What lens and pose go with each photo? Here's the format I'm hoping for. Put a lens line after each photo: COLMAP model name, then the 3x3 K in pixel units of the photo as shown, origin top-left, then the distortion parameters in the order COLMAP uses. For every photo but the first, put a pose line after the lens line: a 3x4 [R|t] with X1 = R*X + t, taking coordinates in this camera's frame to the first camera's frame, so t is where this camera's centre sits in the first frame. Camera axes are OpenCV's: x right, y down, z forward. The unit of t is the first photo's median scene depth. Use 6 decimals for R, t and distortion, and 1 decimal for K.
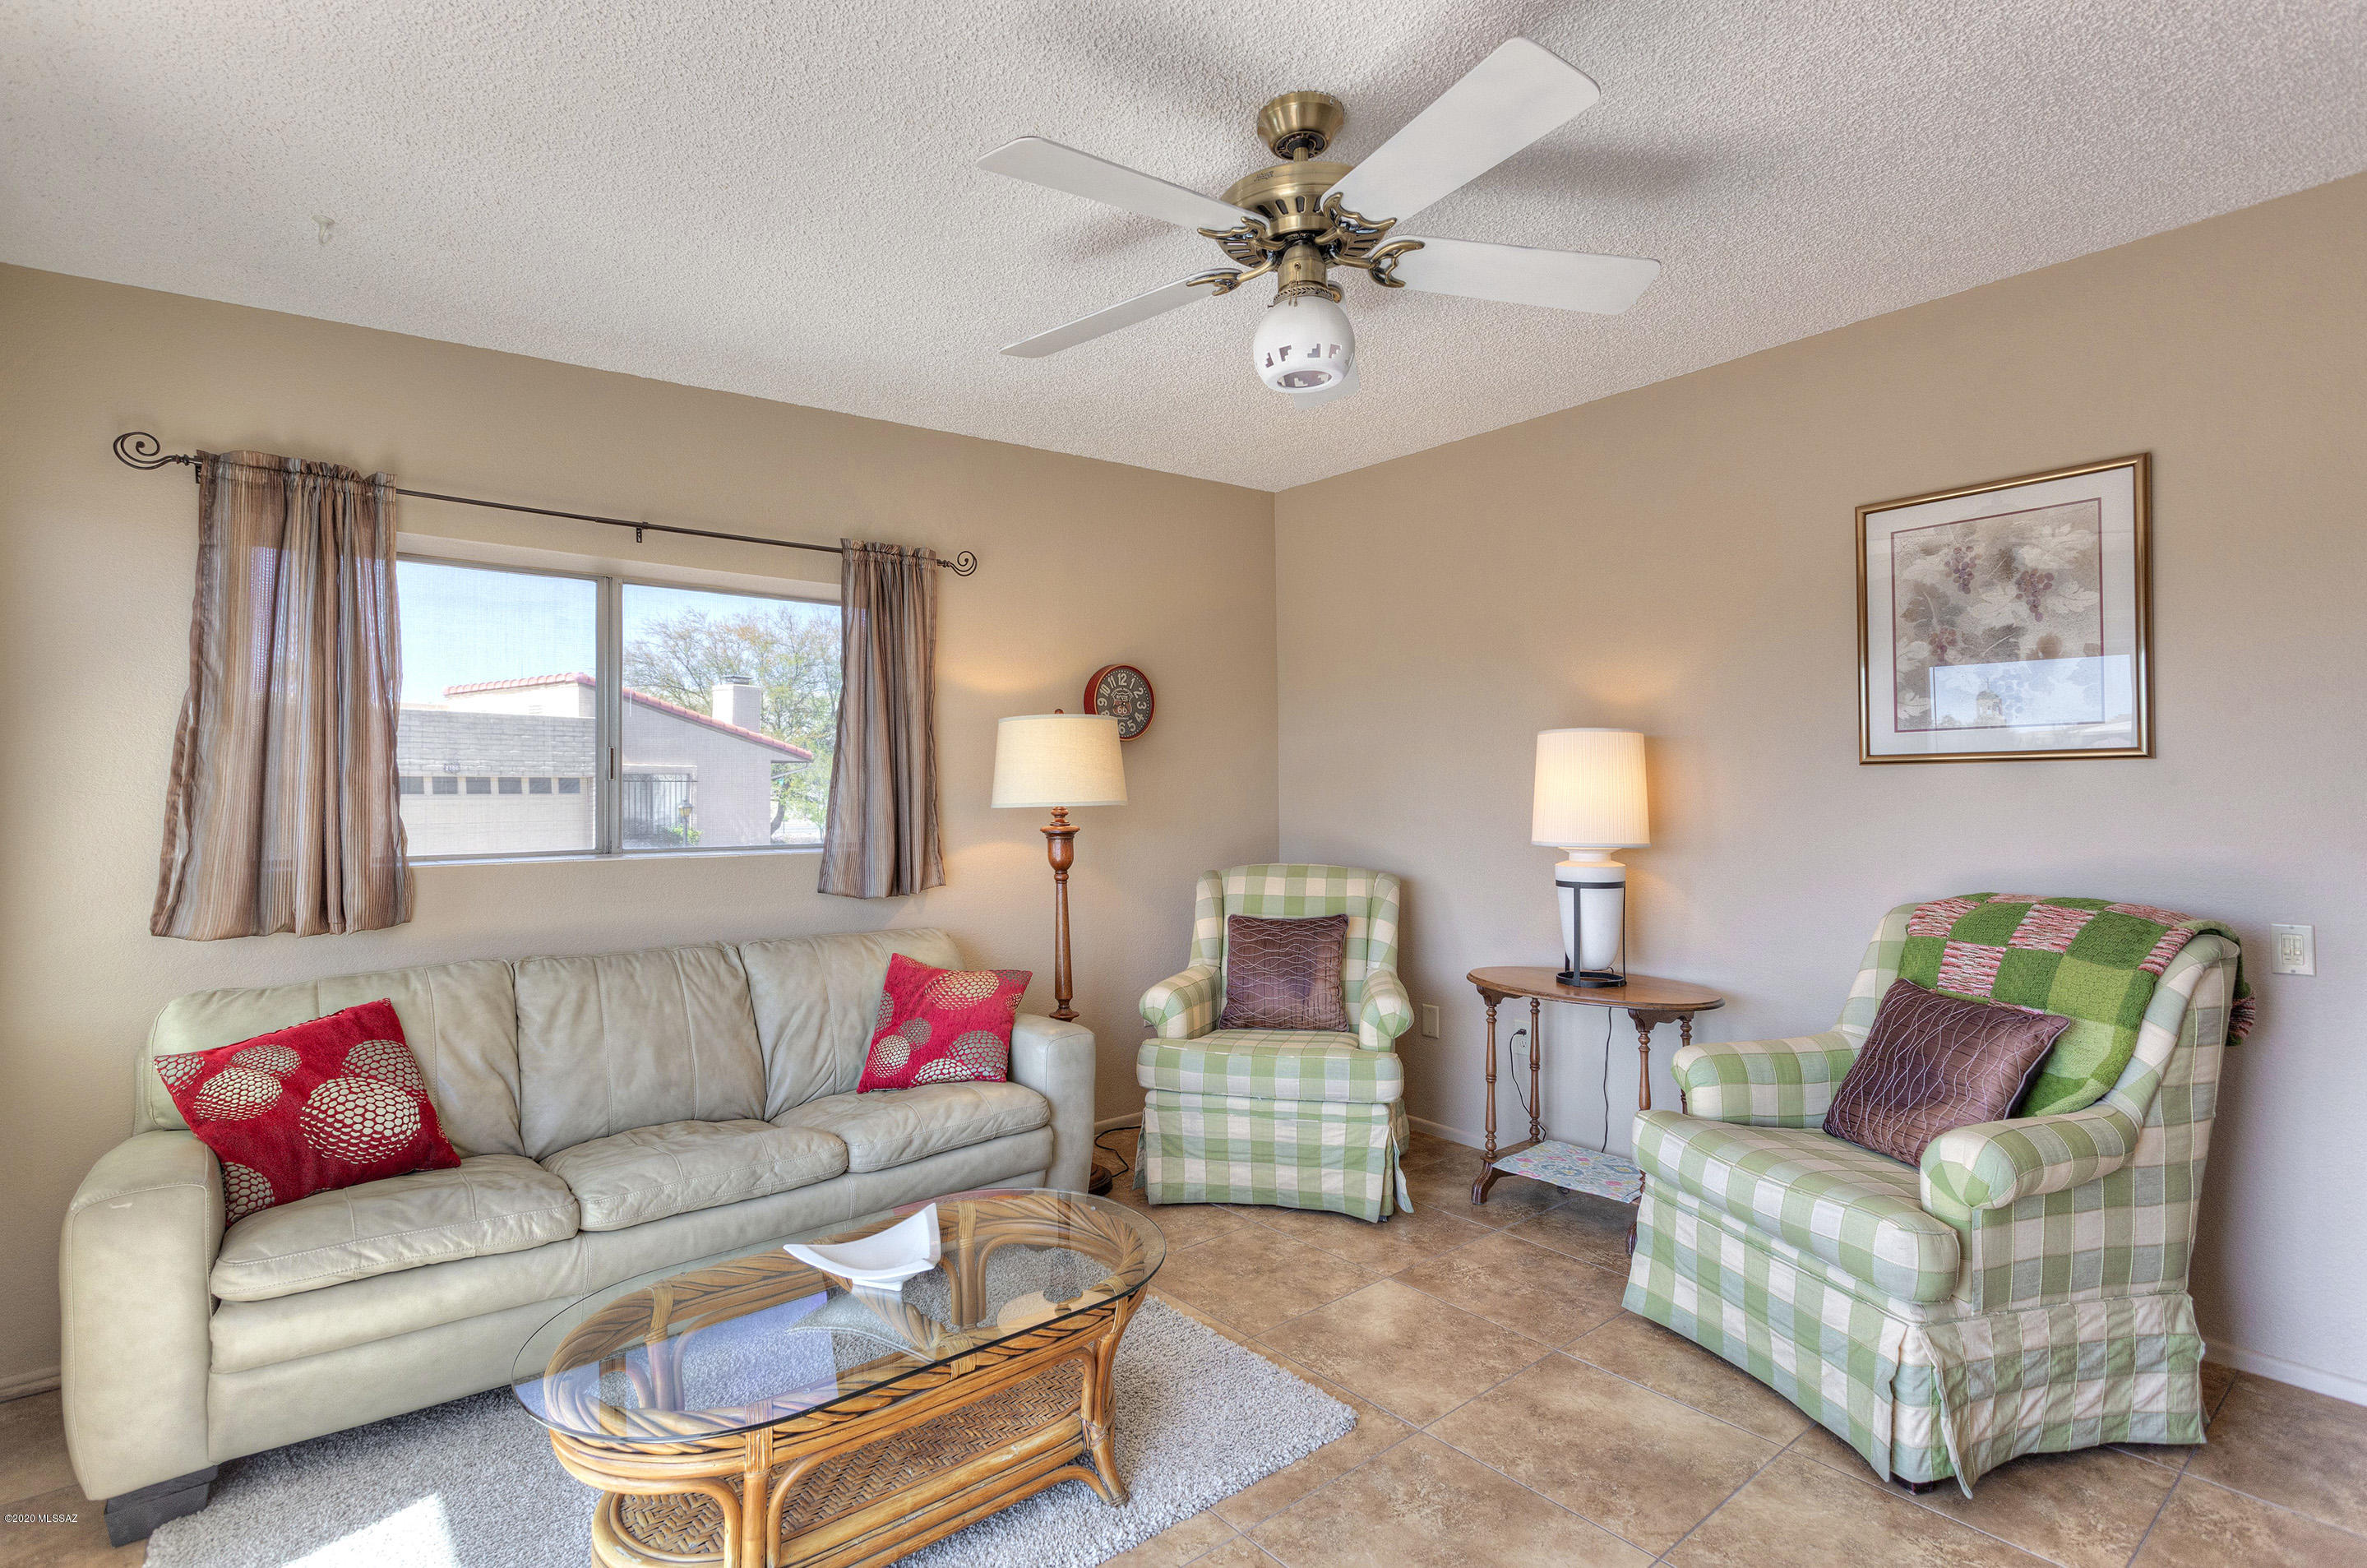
lens RADIAL K [[1105.4, 0, 1176.2], [0, 1105.4, 790.5], [0, 0, 1]] dist [0.001466, 0.000192]
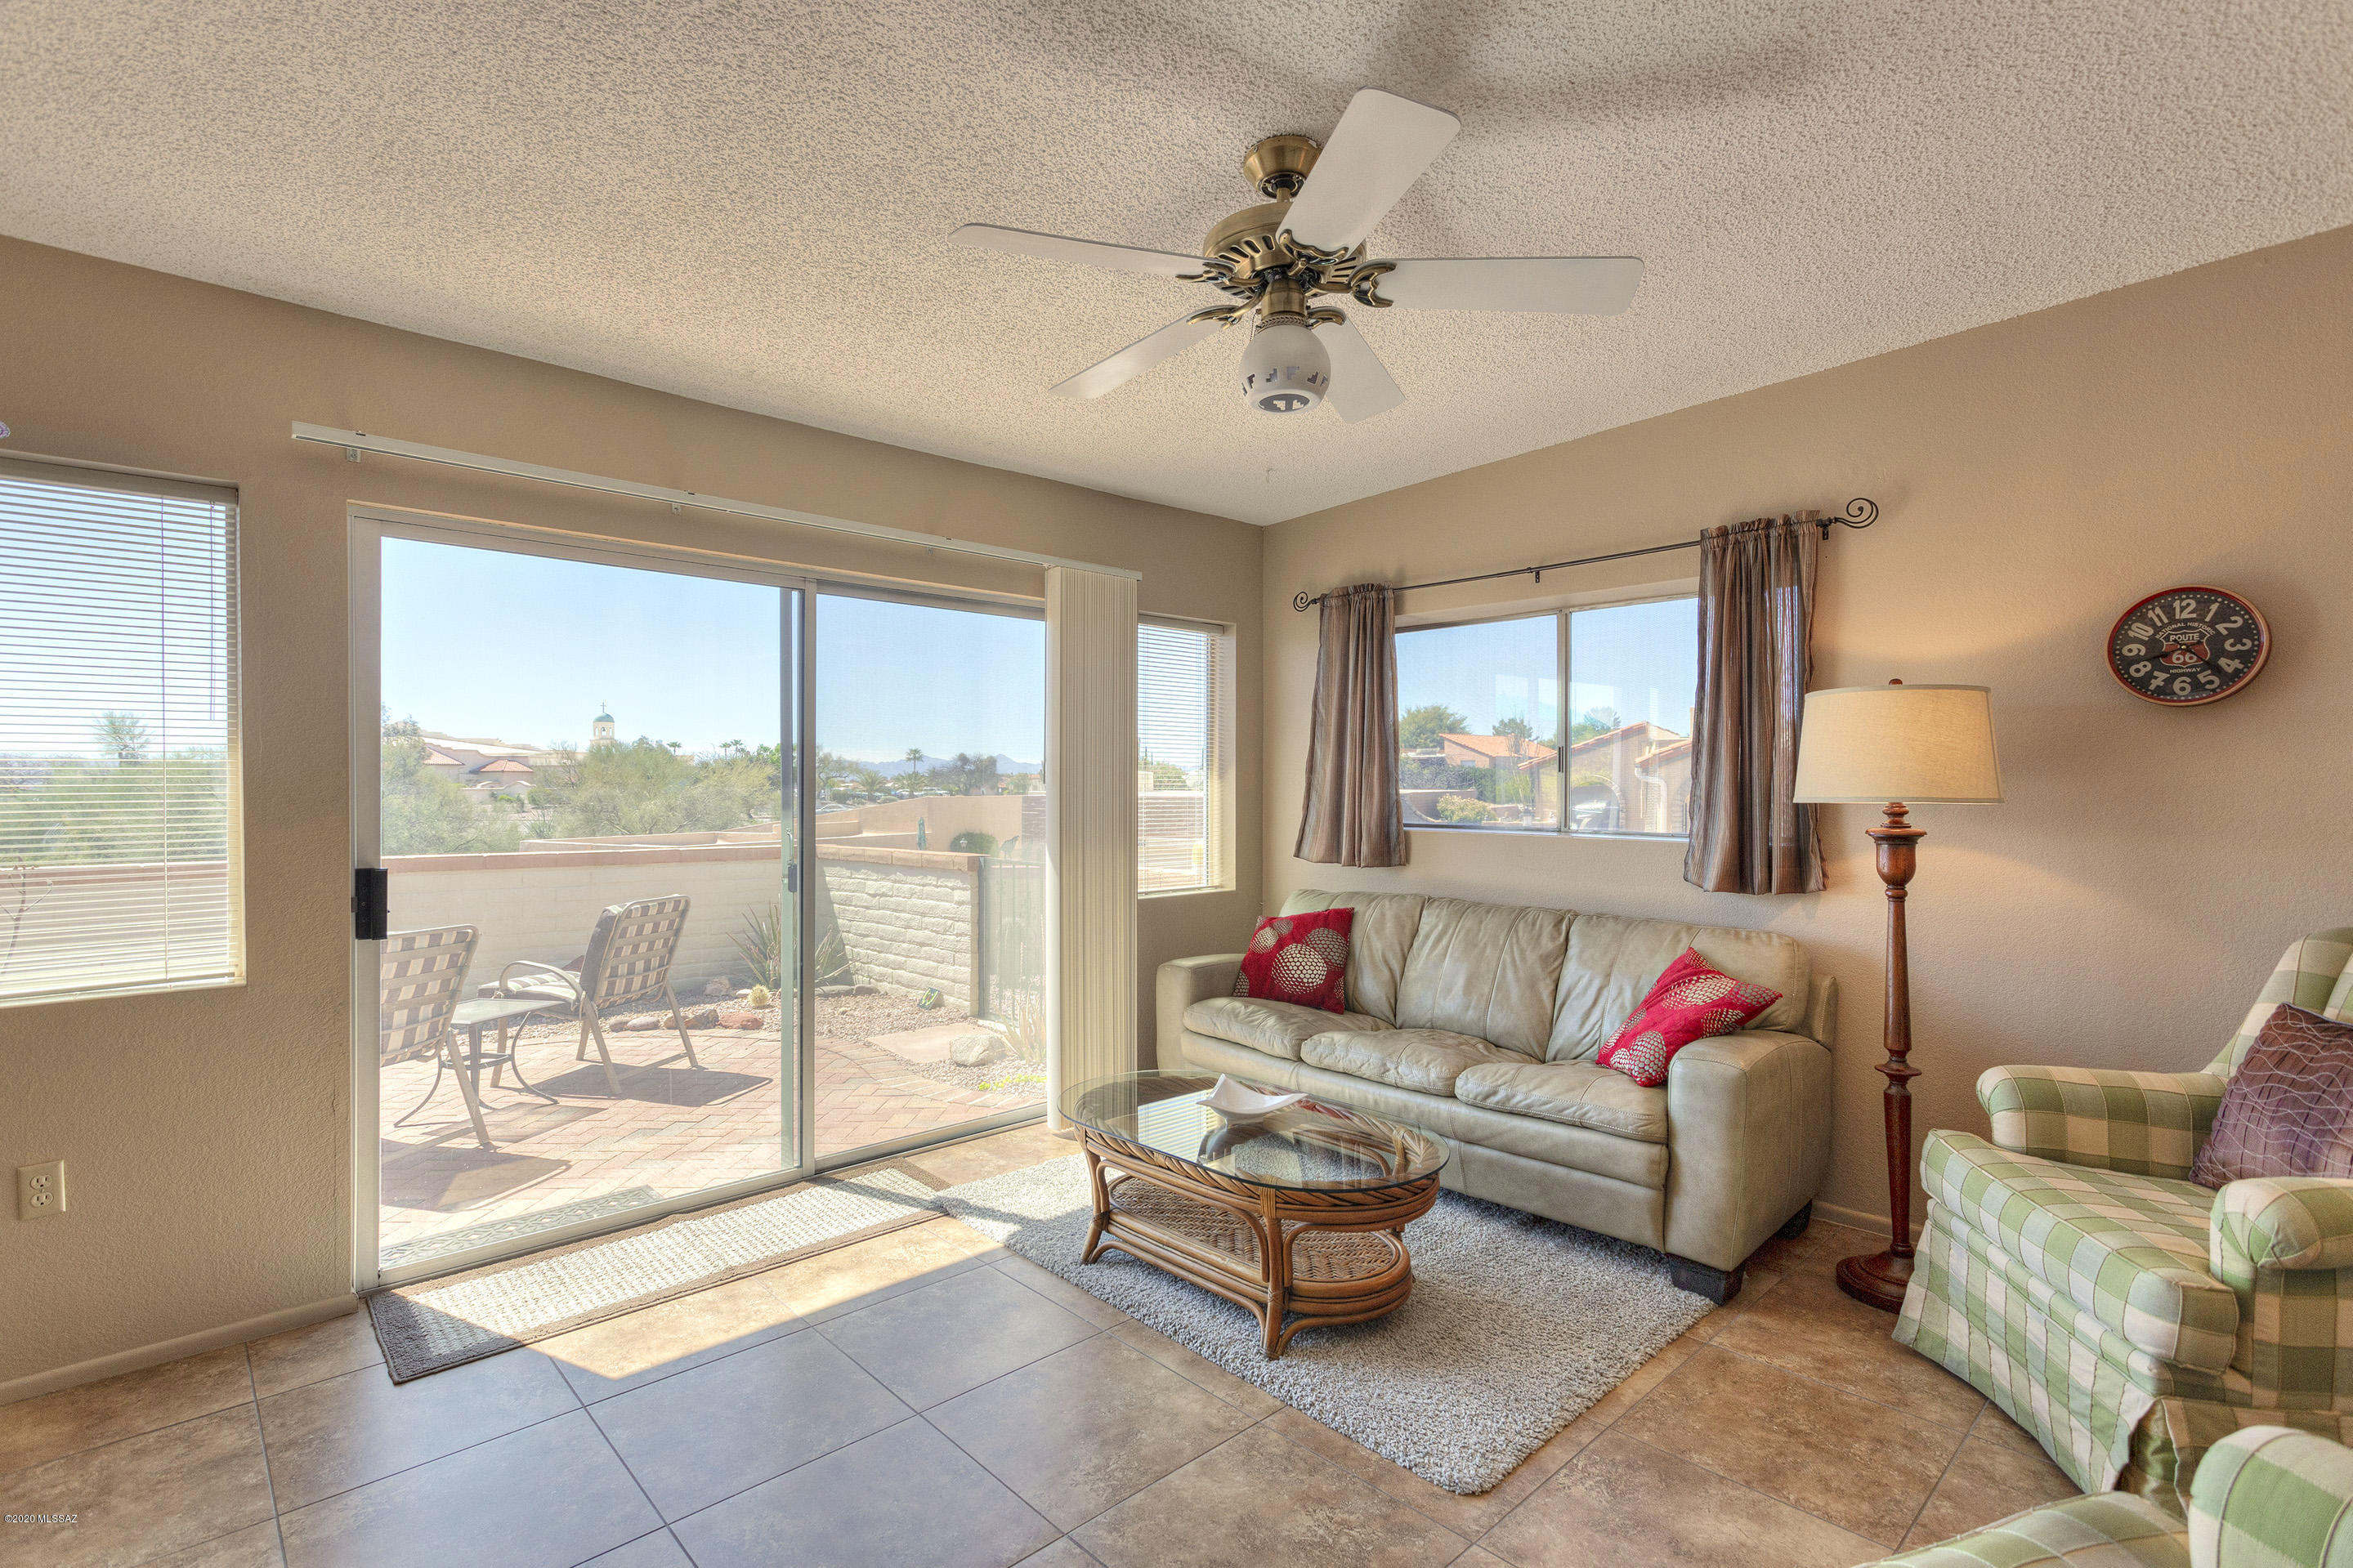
lens RADIAL K [[1096.7, 0, 1180.2], [0, 1096.7, 783.0], [0, 0, 1]] dist [0.001808, 0.000422]
pose [[0.084960, 0.007860, -0.996353, 0.718377], [0.002939, 0.999963, 0.008139, -0.009082], [0.996380, -0.003620, 0.084934, 0.491215]]
